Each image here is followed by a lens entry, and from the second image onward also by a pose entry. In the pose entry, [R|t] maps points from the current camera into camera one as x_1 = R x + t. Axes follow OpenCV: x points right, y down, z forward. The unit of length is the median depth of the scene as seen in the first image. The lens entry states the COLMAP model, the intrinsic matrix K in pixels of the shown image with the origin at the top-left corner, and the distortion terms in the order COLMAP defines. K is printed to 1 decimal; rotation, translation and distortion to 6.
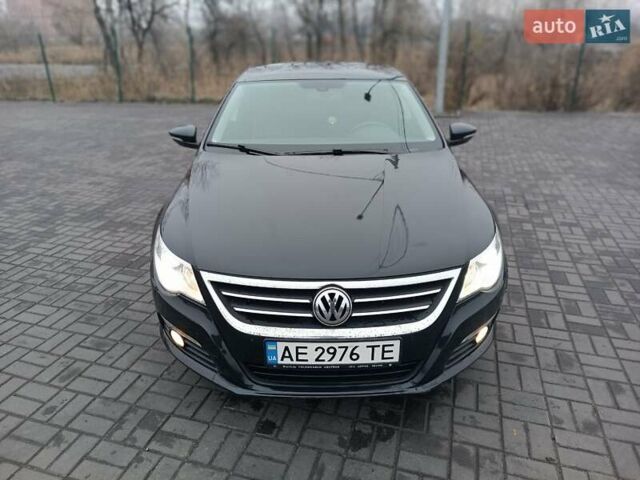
lens RADIAL K [[455.3, 0, 318.6], [0, 455.3, 241.4], [0, 0, 1]] dist [0.026871, -0.029002]
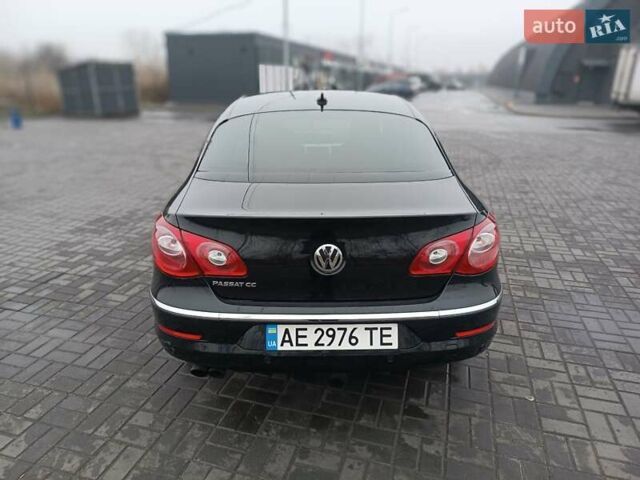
lens RADIAL K [[455.3, 0, 317.3], [0, 455.3, 242.4], [0, 0, 1]] dist [0.026871, -0.029002]
pose [[-0.999877, 0.014835, -0.005029, 0.017295], [0.007460, 0.733300, 0.679865, -1.034814], [0.013773, 0.679744, -0.733320, 2.454011]]
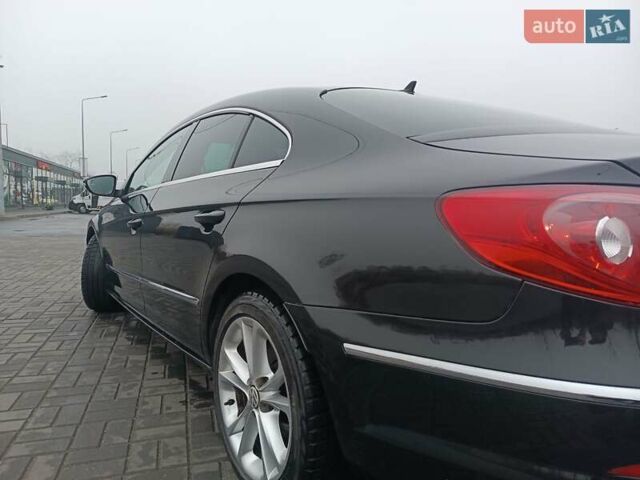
lens RADIAL K [[455.3, 0, 316.4], [0, 455.3, 242.0], [0, 0, 1]] dist [0.026871, -0.029002]
pose [[-0.824686, 0.043810, -0.563892, 0.505319], [-0.230995, 0.883965, 0.406506, -0.655492], [0.516270, 0.465496, -0.718874, 2.076915]]
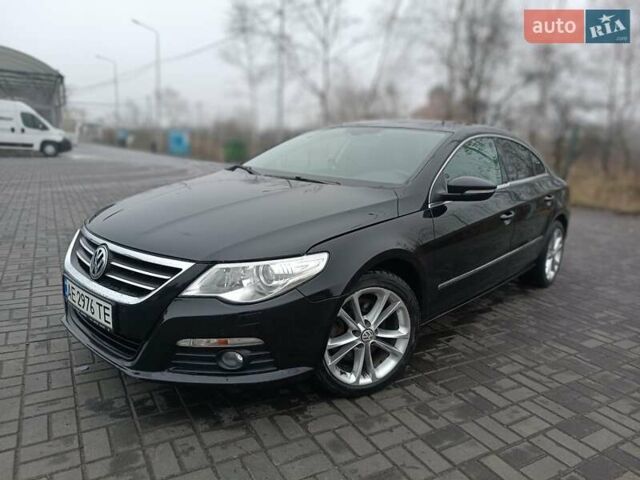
lens RADIAL K [[455.3, 0, 320.1], [0, 455.3, 239.9], [0, 0, 1]] dist [0.026871, -0.029002]
pose [[0.735455, 0.185832, -0.651592, 0.690247], [-0.321606, 0.942167, -0.094295, 0.012434], [0.596385, 0.278906, 0.752686, 0.267592]]
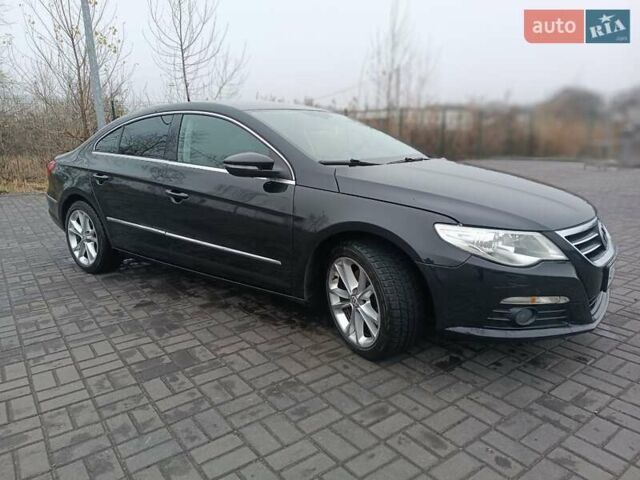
lens RADIAL K [[455.3, 0, 316.3], [0, 455.3, 239.3], [0, 0, 1]] dist [0.026871, -0.029002]
pose [[0.592861, -0.175173, 0.786022, -0.941214], [0.321010, 0.946563, -0.031173, -0.045231], [-0.738558, 0.270802, 0.617412, 0.468926]]
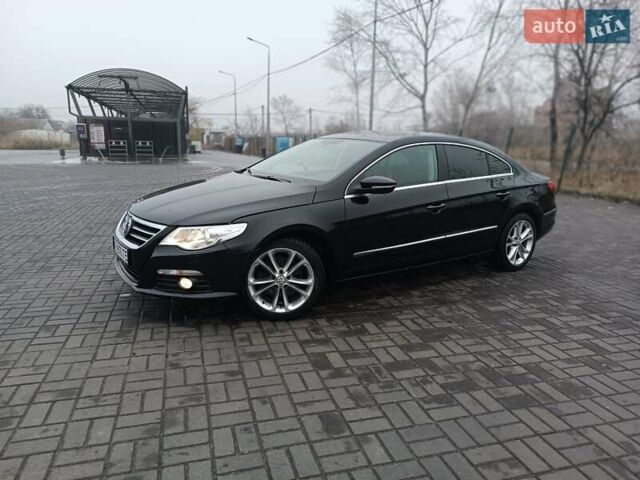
lens RADIAL K [[455.3, 0, 321.1], [0, 455.3, 239.7], [0, 0, 1]] dist [0.026871, -0.029002]
pose [[0.555970, 0.198288, -0.807205, 1.225753], [-0.358074, 0.933533, -0.017307, -0.041491], [0.750120, 0.298661, 0.590018, 0.288329]]
